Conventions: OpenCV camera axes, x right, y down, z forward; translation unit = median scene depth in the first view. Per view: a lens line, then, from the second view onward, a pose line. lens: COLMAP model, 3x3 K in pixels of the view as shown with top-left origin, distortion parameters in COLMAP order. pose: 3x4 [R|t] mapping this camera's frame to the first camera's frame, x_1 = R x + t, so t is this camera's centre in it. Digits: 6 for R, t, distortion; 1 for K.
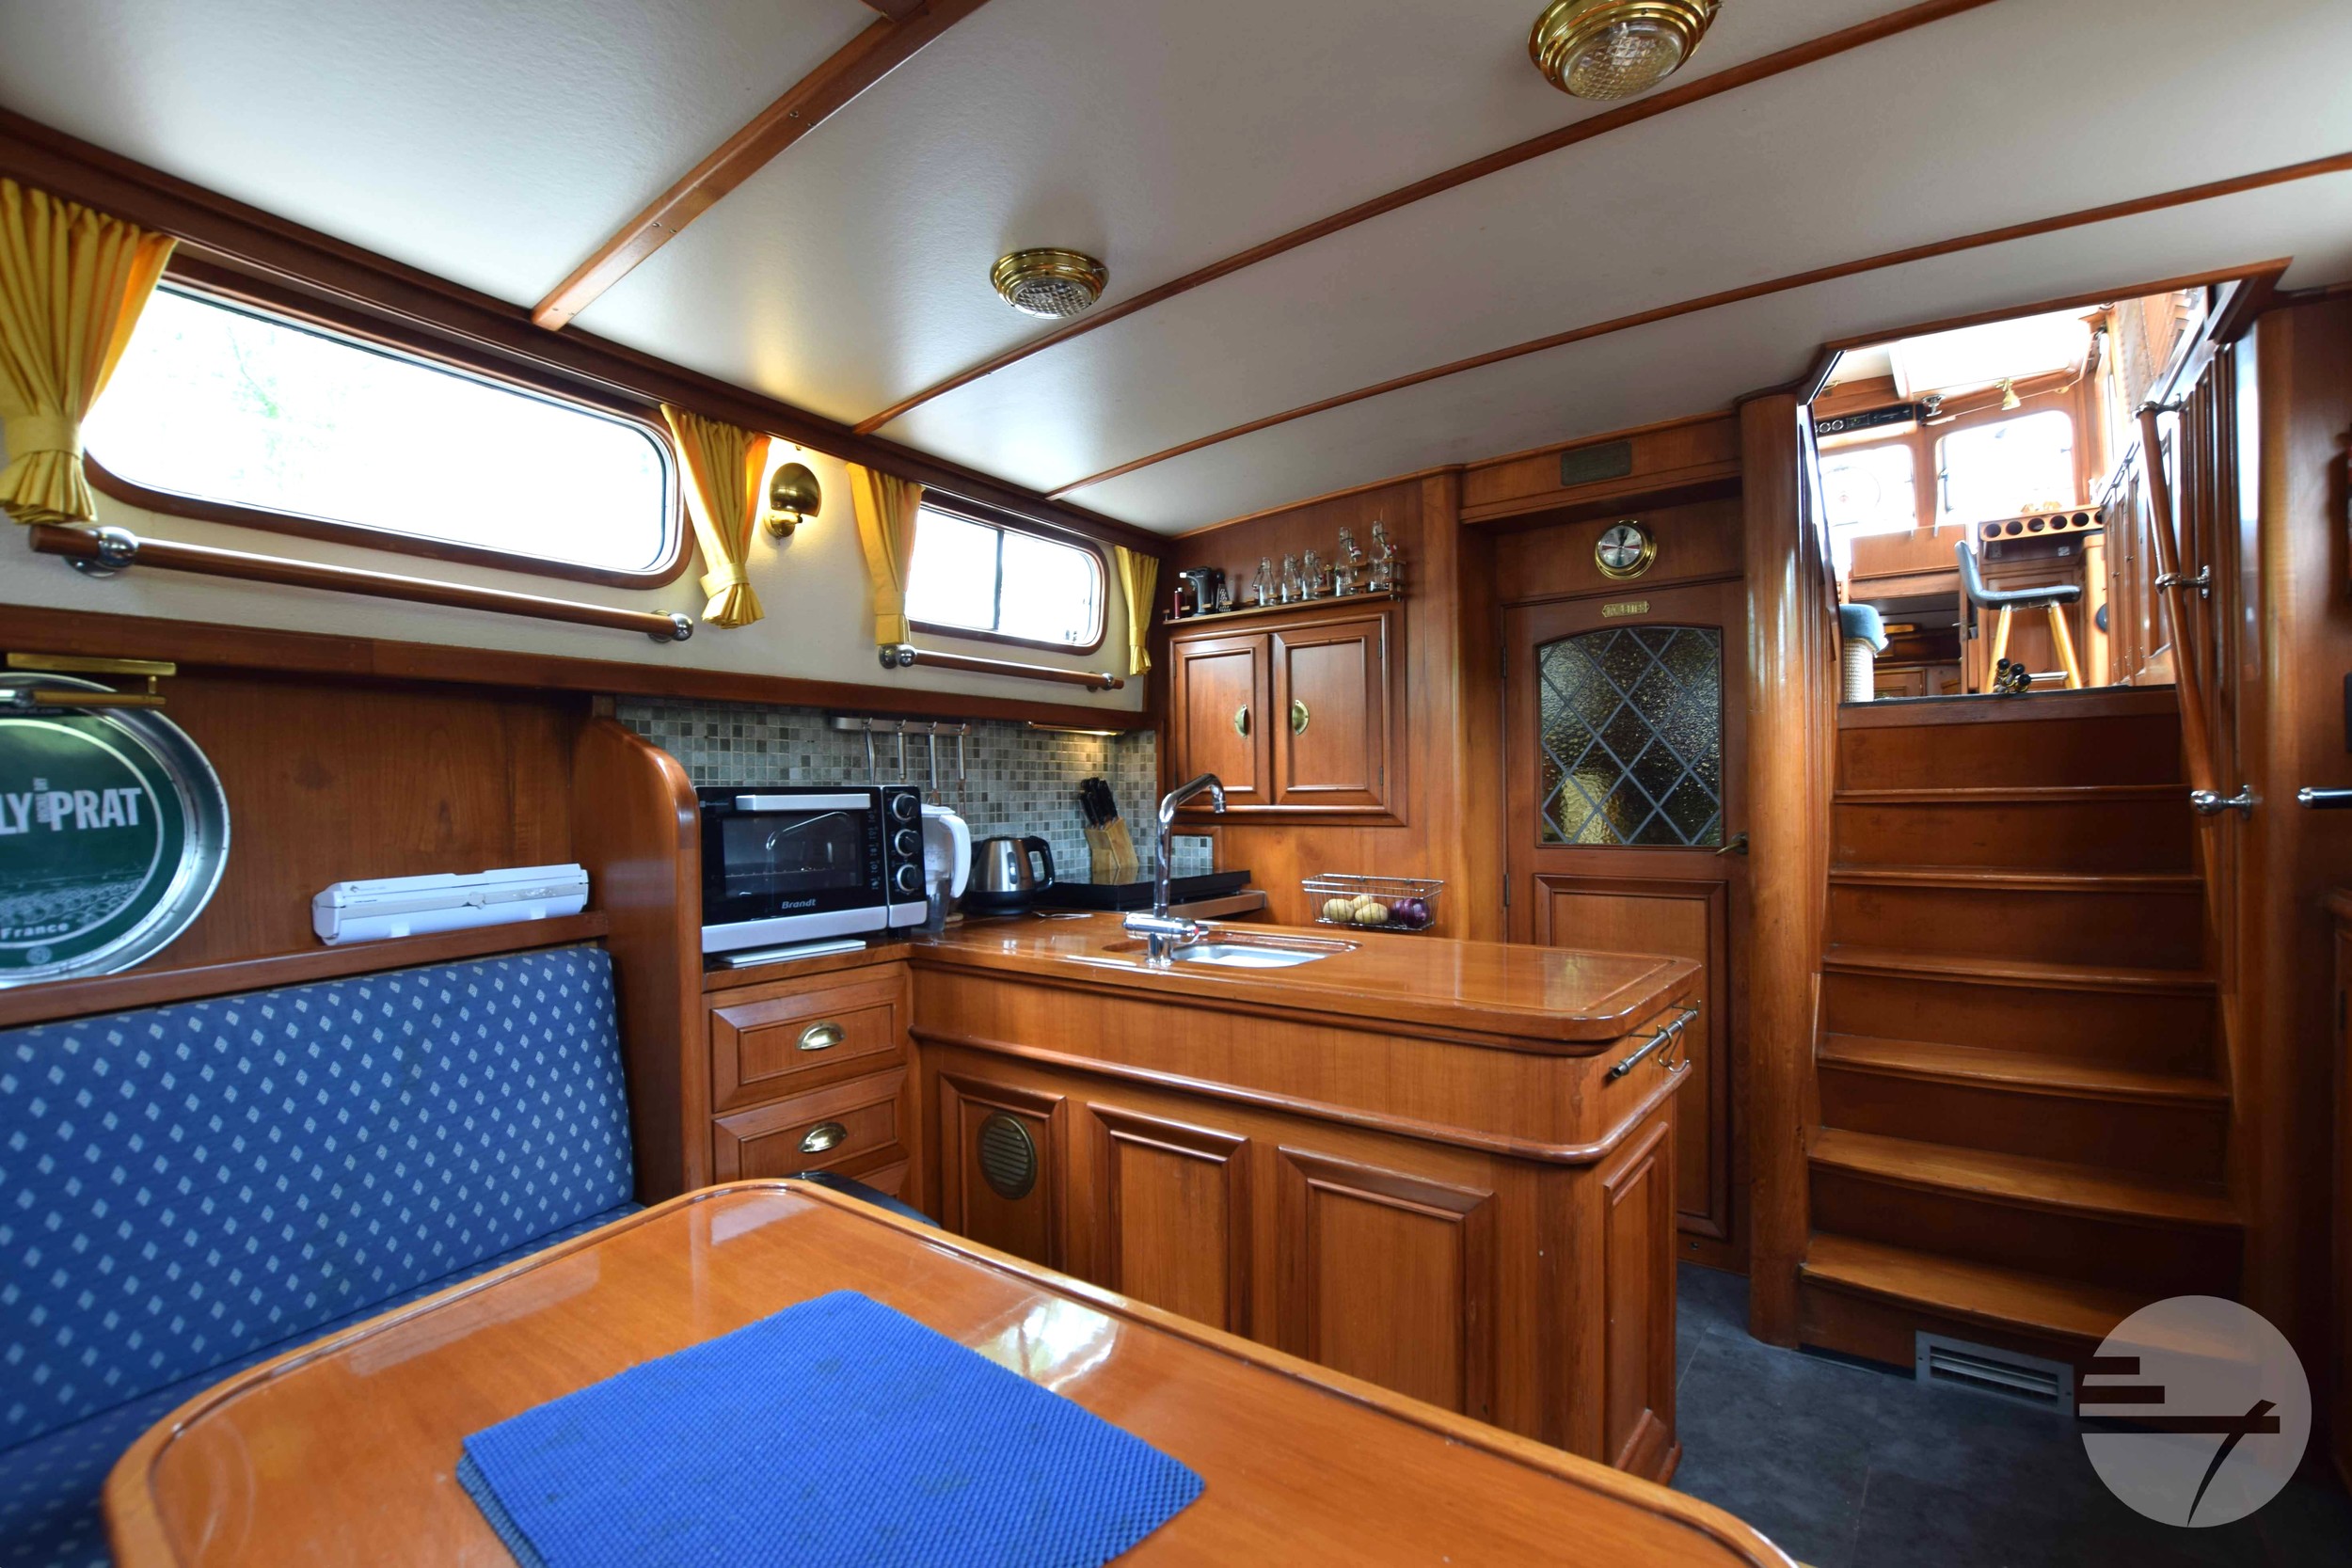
lens RADIAL K [[1058.1, 0, 1186.8], [0, 1058.1, 793.6], [0, 0, 1]] dist [-0.024926, 0.000808]
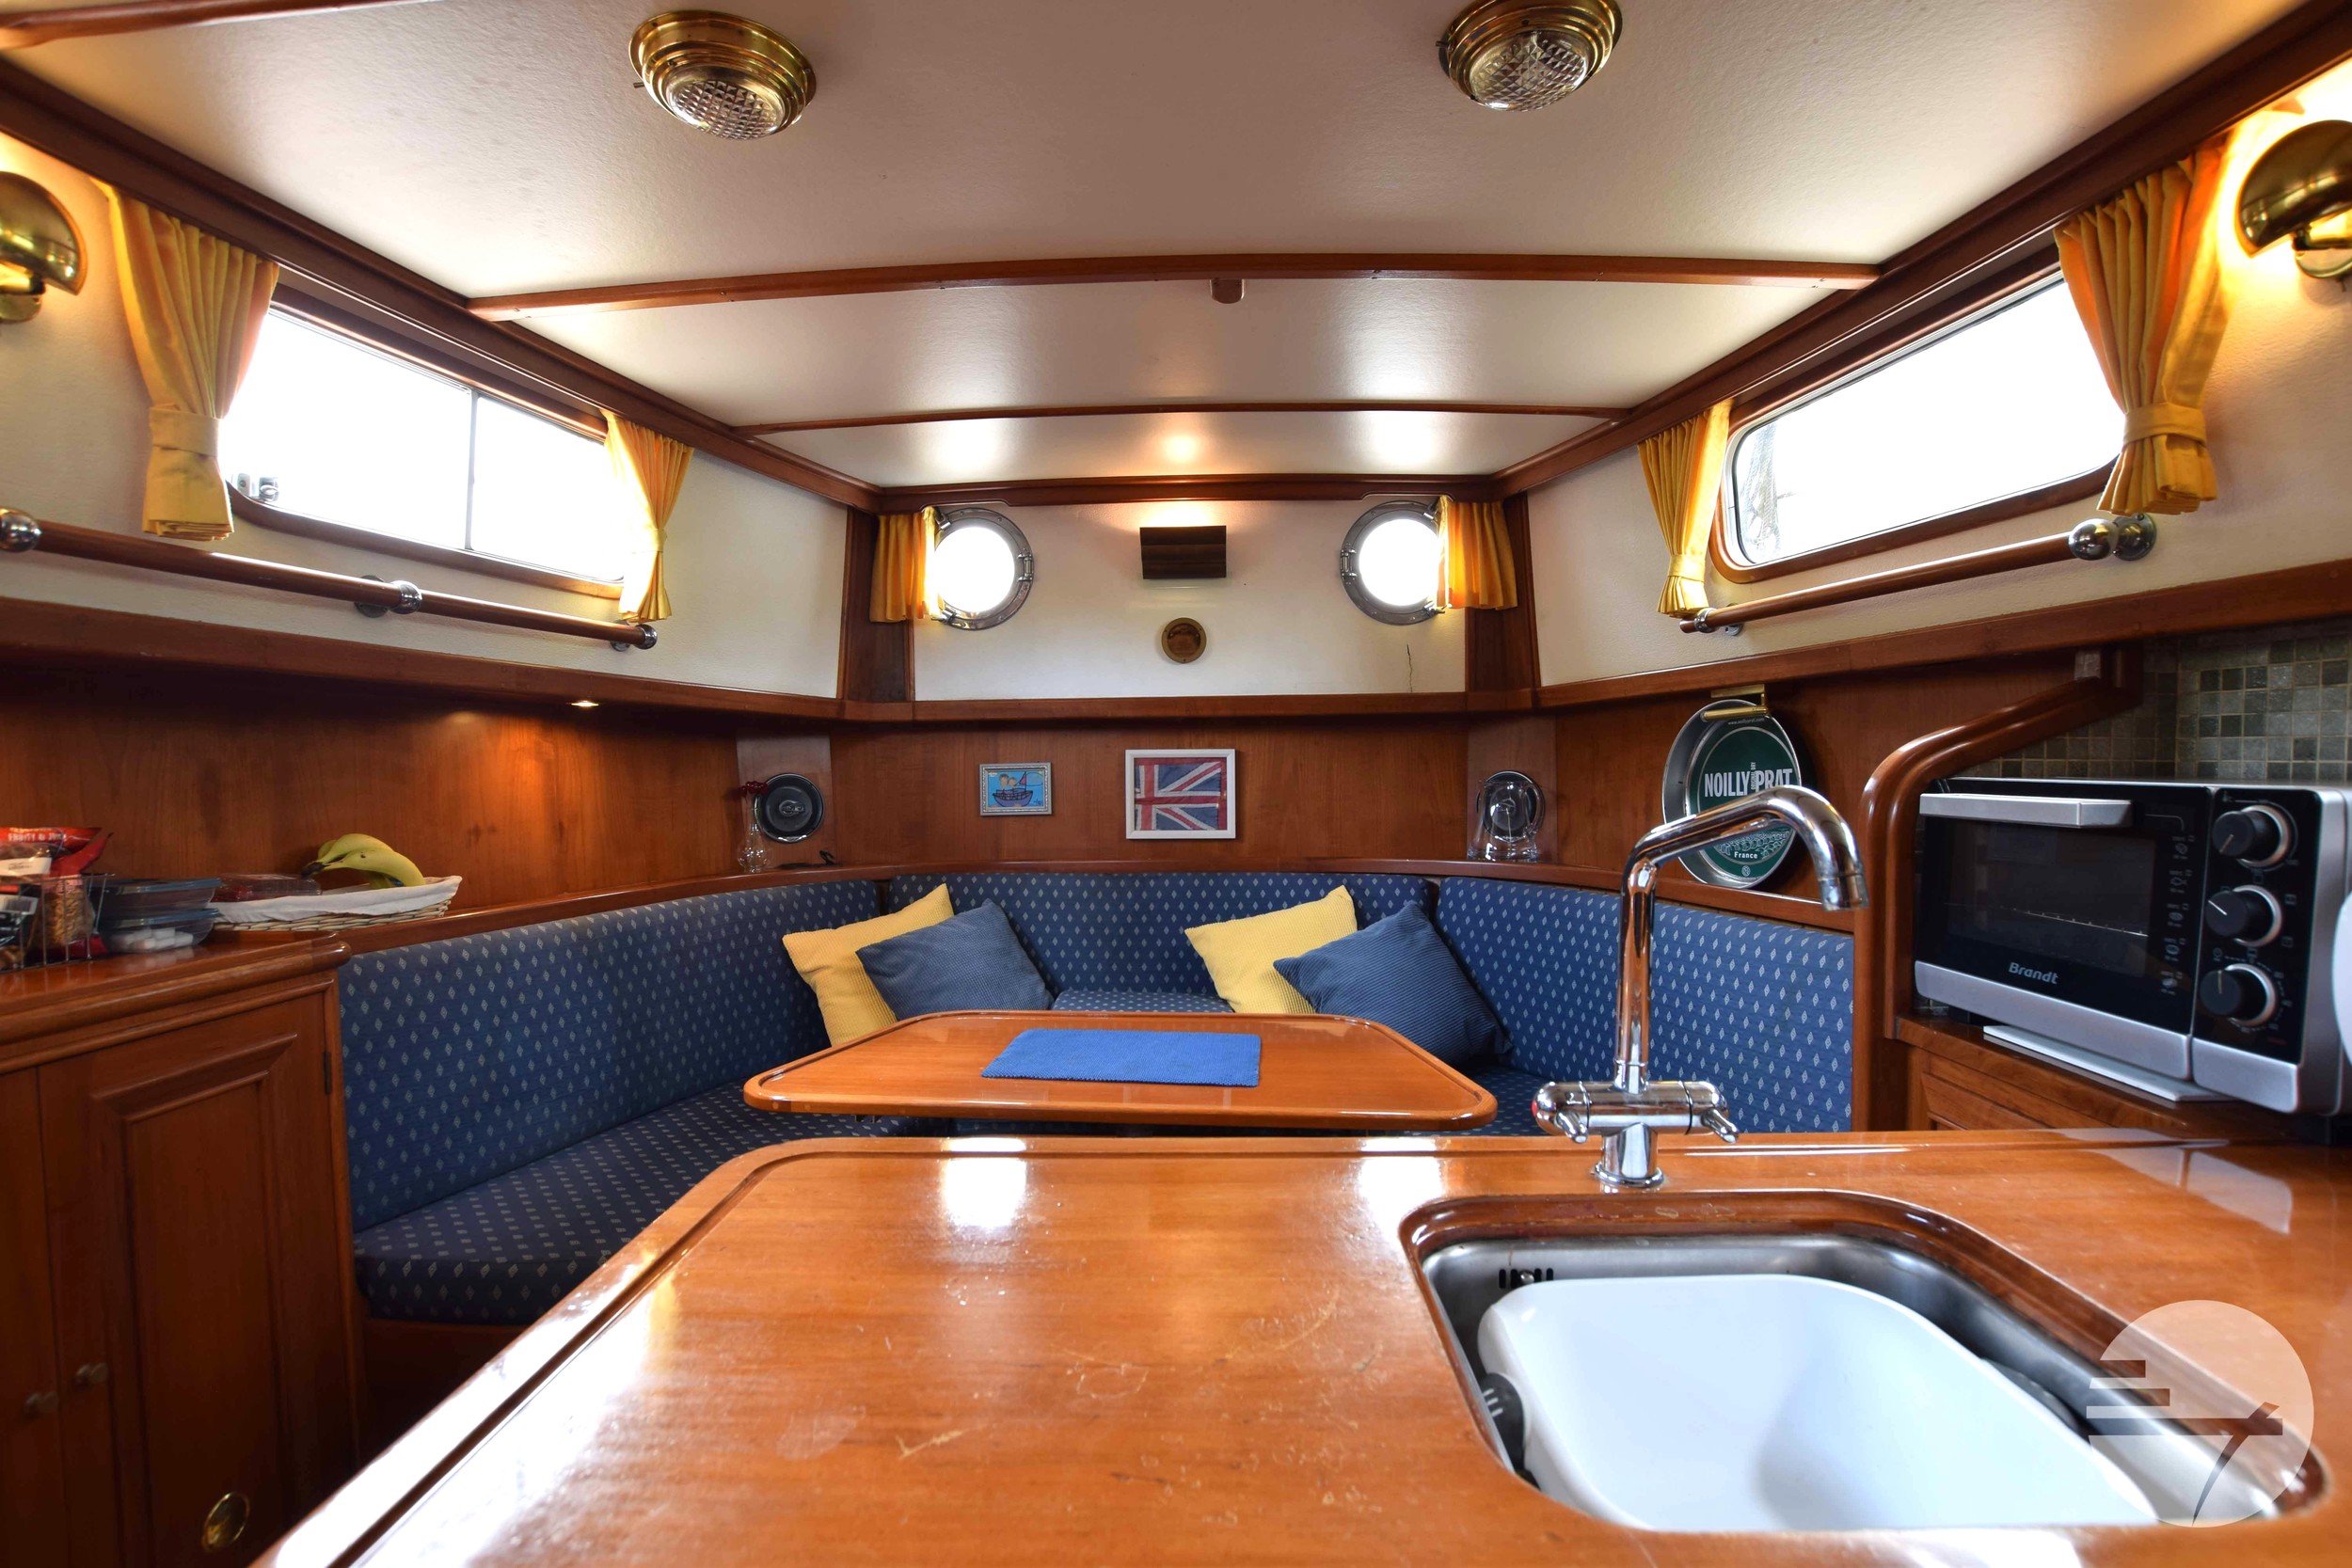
lens RADIAL K [[1094.3, 0, 1186.7], [0, 1094.3, 786.5], [0, 0, 1]] dist [-0.020035, 0.000784]
pose [[-0.806646, 0.038490, -0.589780, 0.307234], [0.020922, 0.999111, 0.036588, -0.029138], [0.590664, 0.017175, -0.806735, 0.933283]]
